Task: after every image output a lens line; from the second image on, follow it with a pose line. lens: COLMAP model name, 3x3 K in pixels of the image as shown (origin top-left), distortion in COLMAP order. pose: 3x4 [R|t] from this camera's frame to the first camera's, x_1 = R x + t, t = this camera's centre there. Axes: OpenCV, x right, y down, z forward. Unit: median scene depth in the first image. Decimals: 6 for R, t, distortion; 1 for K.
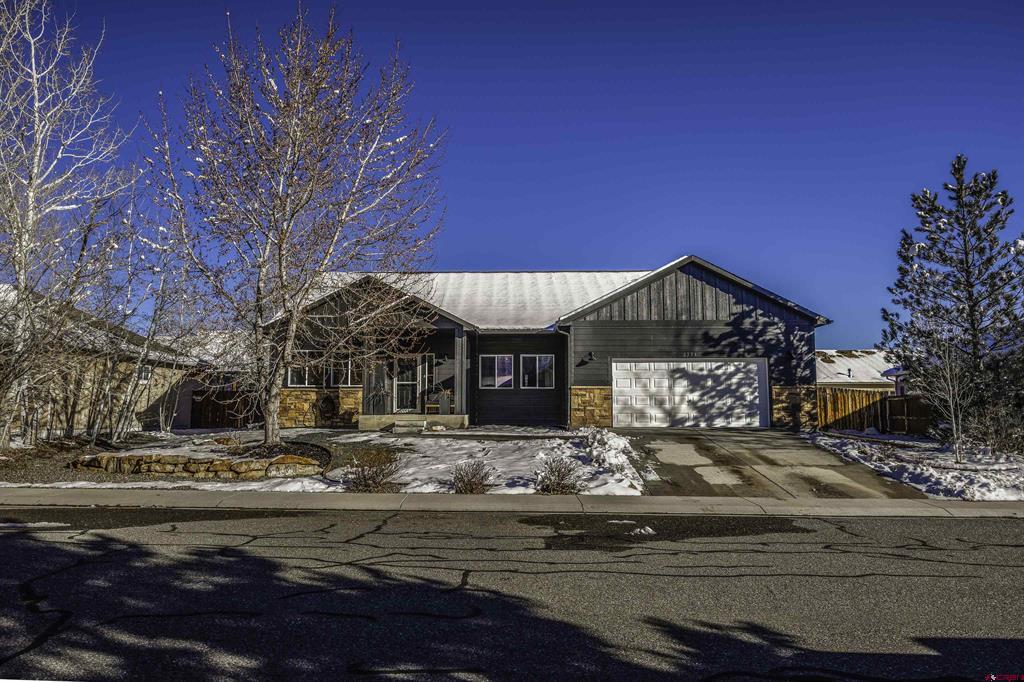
lens RADIAL K [[710.0, 0, 512.0], [0, 710.0, 341.0], [0, 0, 1]] dist [0.000983, -0.002746]
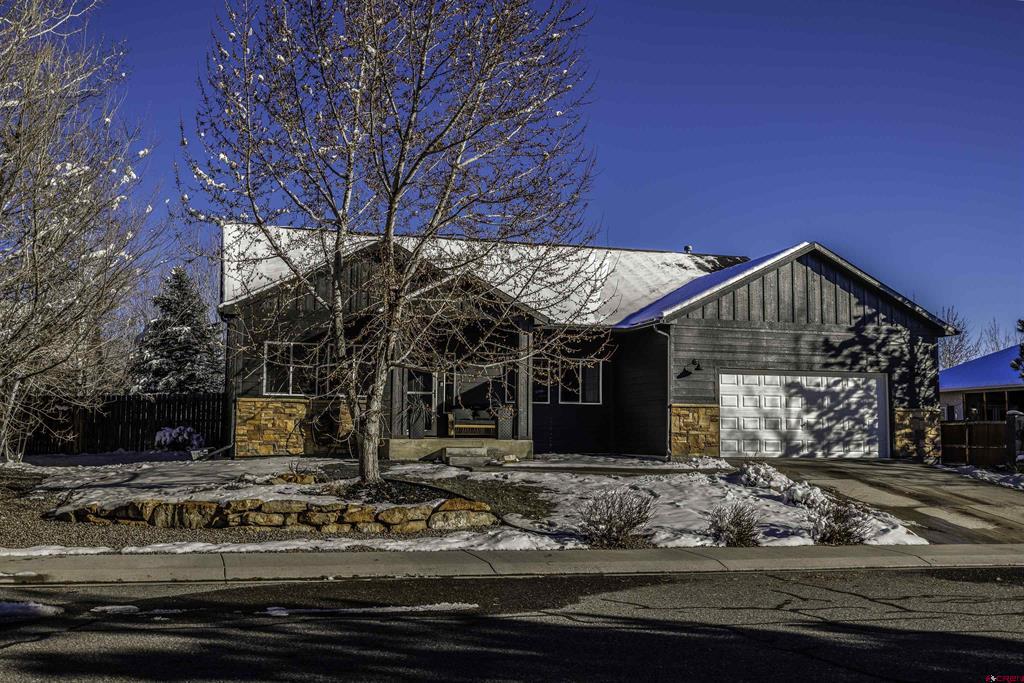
lens RADIAL K [[974.7, 0, 512.0], [0, 974.7, 341.5], [0, 0, 1]] dist [-0.012990, -0.001844]
pose [[0.957452, 0.035484, 0.286402, -0.384726], [-0.038329, 0.999256, 0.004329, -0.000533], [-0.286035, -0.015123, 0.958100, 0.043953]]
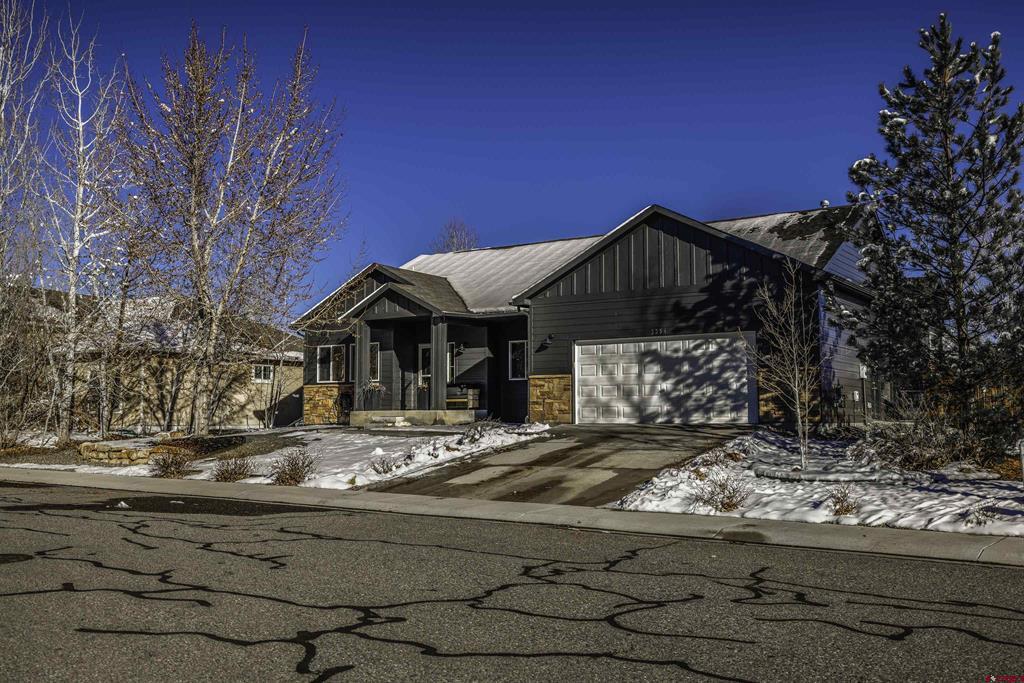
lens RADIAL K [[974.7, 0, 512.0], [0, 974.7, 341.5], [0, 0, 1]] dist [-0.012990, -0.001844]
pose [[0.845605, -0.043292, -0.532050, 0.685479], [0.057318, 0.998307, 0.009868, 0.009625], [0.530722, -0.038841, 0.846655, 0.002631]]
